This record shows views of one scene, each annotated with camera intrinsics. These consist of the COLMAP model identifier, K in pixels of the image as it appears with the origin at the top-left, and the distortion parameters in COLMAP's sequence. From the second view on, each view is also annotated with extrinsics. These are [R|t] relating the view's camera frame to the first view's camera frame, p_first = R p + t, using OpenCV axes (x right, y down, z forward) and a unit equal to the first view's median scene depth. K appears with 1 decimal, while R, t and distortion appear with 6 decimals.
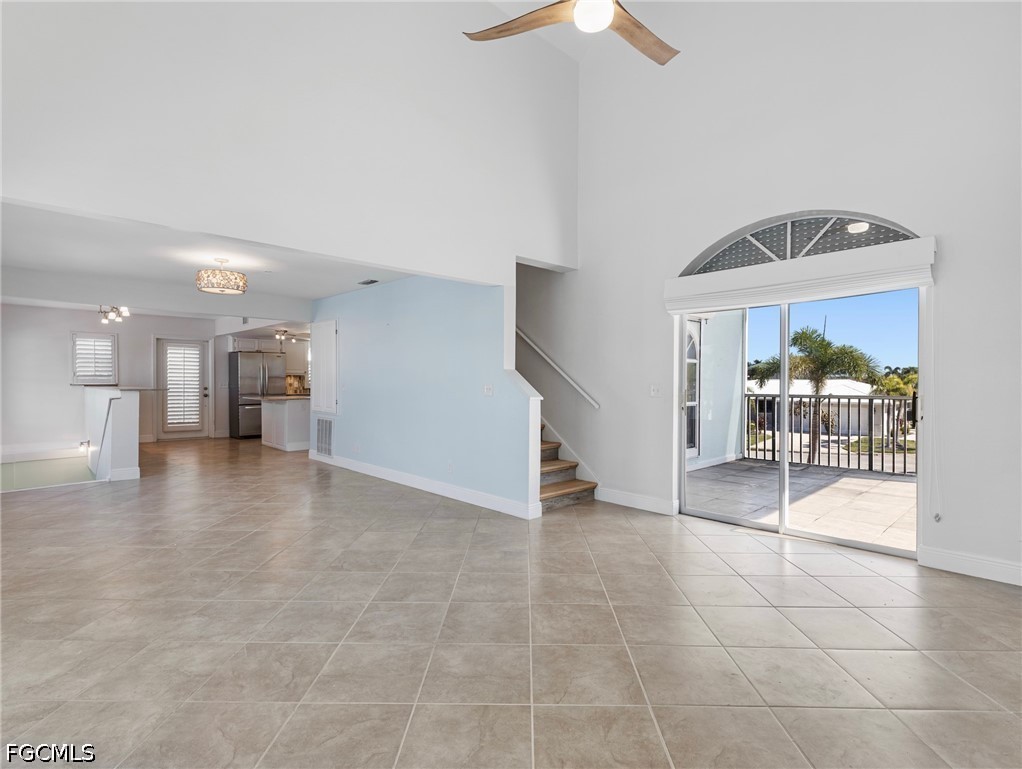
lens RADIAL K [[514.4, 0, 516.2], [0, 514.4, 386.6], [0, 0, 1]] dist [0.000245, -0.000191]
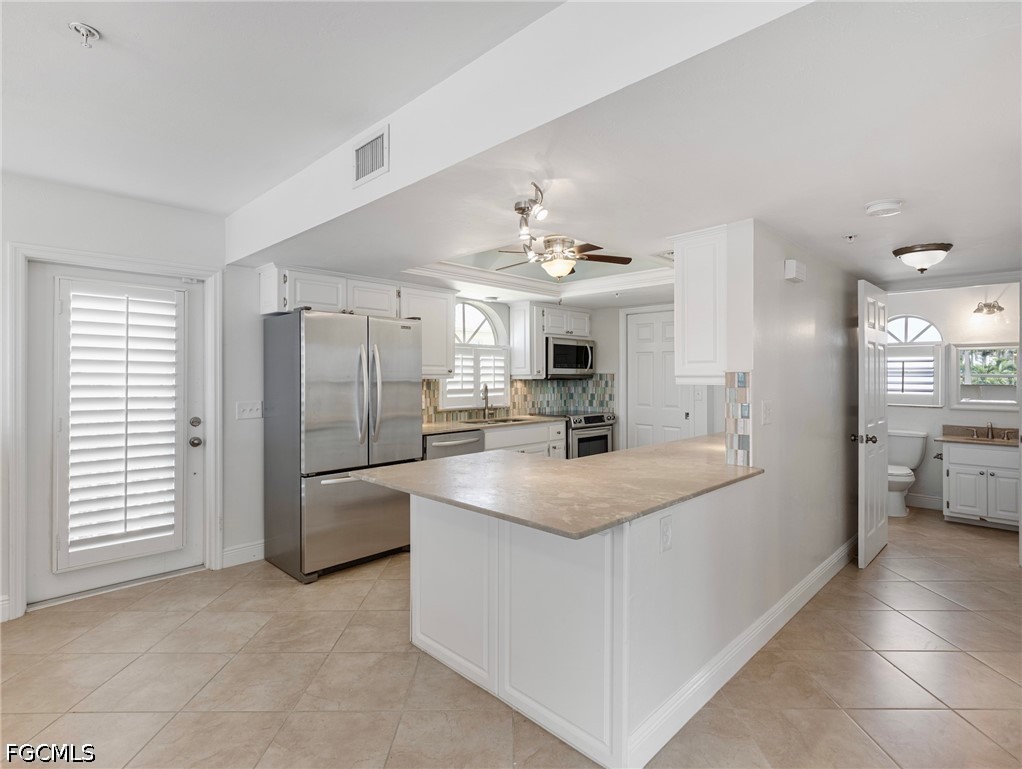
lens RADIAL K [[523.5, 0, 514.8], [0, 523.5, 375.1], [0, 0, 1]] dist [0.002166, 0.000010]
pose [[0.999791, -0.002287, 0.020292, -0.422932], [0.002600, 0.999878, -0.015371, -0.021619], [-0.020254, 0.015420, 0.999676, 0.687389]]
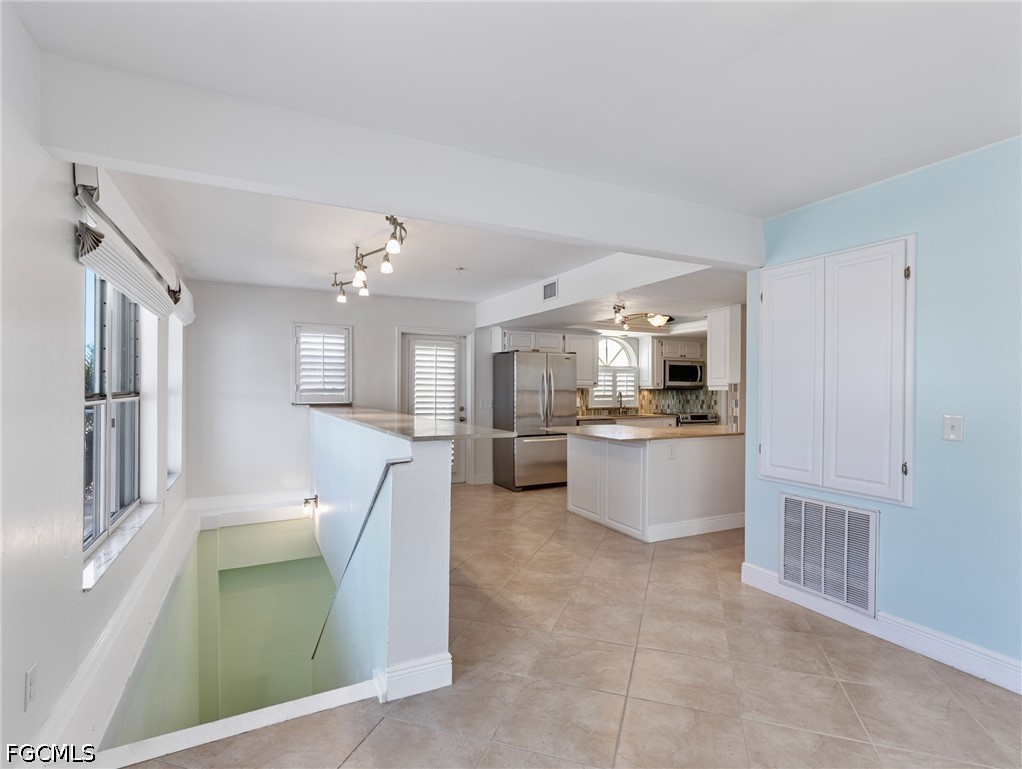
lens RADIAL K [[514.4, 0, 516.2], [0, 514.4, 386.6], [0, 0, 1]] dist [0.000245, -0.000191]
pose [[0.954953, 0.000200, -0.296758, -0.359847], [-0.005877, 0.999816, -0.018237, -0.013630], [0.296700, 0.019159, 0.954778, 0.412878]]
